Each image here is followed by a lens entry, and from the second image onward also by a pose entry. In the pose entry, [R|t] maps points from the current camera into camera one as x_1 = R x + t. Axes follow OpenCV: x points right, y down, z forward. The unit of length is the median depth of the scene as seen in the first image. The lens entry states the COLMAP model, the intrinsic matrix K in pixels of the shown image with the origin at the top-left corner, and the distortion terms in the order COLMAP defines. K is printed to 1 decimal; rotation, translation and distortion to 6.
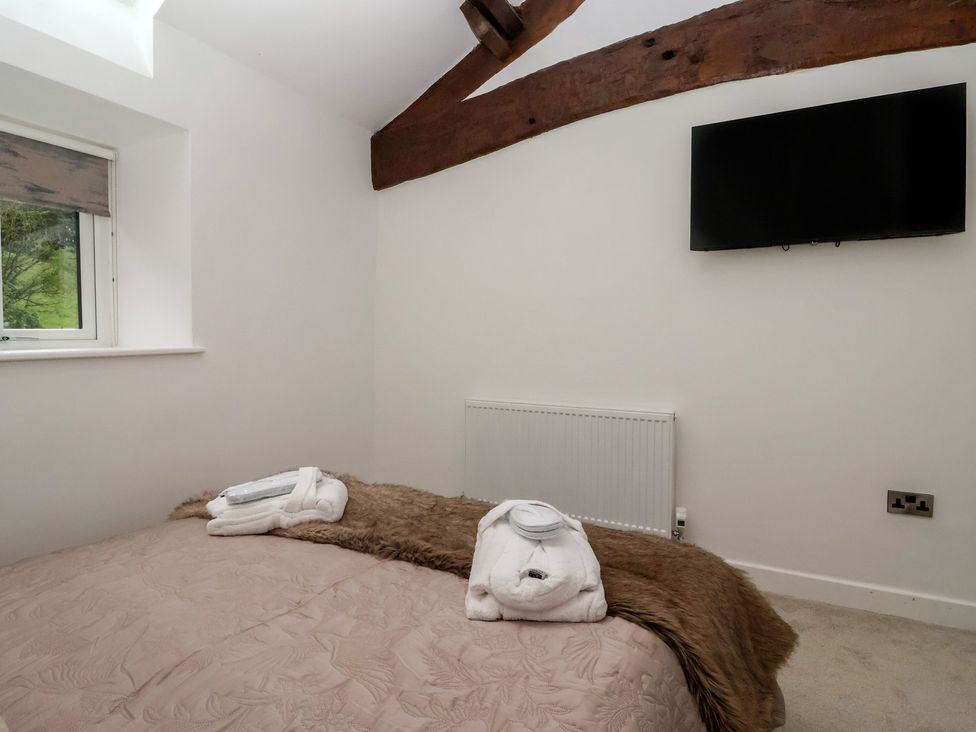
lens RADIAL K [[509.5, 0, 484.9], [0, 509.5, 351.9], [0, 0, 1]] dist [0.000038, -0.013952]
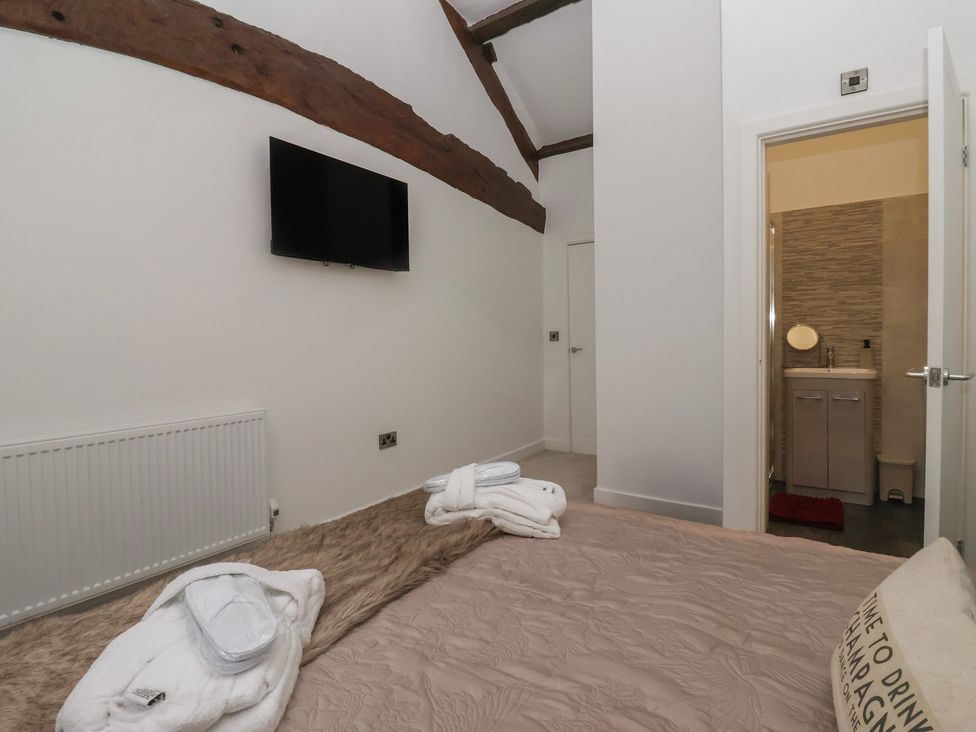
lens RADIAL K [[509.5, 0, 484.9], [0, 509.5, 351.9], [0, 0, 1]] dist [0.000038, -0.013952]
pose [[0.113974, -0.035022, 0.992866, -0.580222], [0.044443, 0.998558, 0.030122, -0.005607], [-0.992489, 0.040693, 0.115366, 0.431941]]
